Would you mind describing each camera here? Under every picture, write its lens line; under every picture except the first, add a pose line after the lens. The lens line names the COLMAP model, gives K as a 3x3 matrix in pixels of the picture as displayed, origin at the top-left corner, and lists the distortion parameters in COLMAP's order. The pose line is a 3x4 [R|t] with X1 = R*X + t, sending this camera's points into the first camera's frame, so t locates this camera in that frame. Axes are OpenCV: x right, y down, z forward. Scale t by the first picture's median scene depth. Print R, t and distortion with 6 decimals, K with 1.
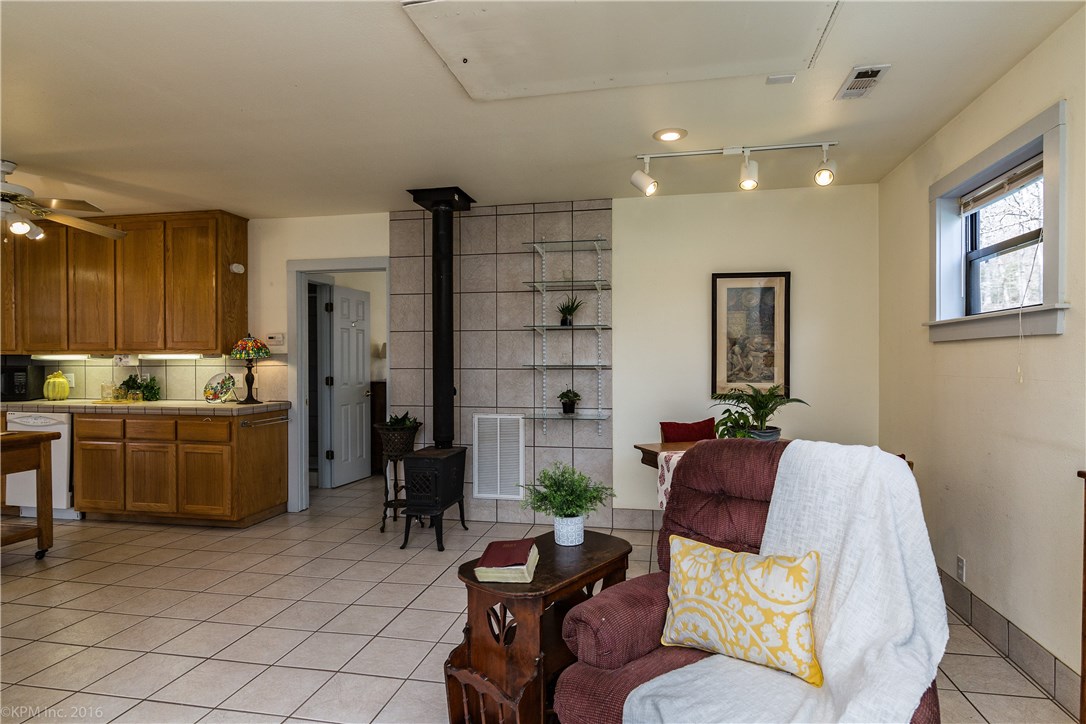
lens RADIAL K [[524.2, 0, 543.0], [0, 524.2, 362.0], [0, 0, 1]] dist [-0.000086, -0.000422]
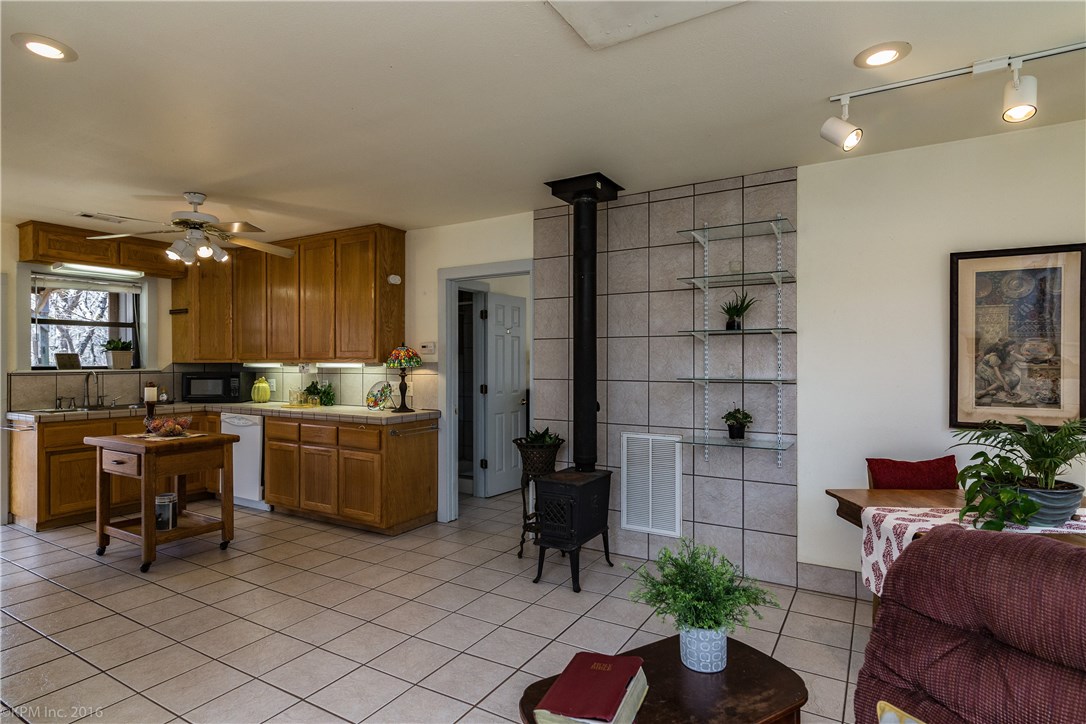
lens RADIAL K [[524.2, 0, 543.0], [0, 524.2, 362.0], [0, 0, 1]] dist [-0.000086, -0.000422]
pose [[0.943091, 0.002470, -0.332525, 0.035387], [-0.004155, 0.999982, -0.004354, -0.014516], [0.332508, 0.005488, 0.943084, 0.137748]]
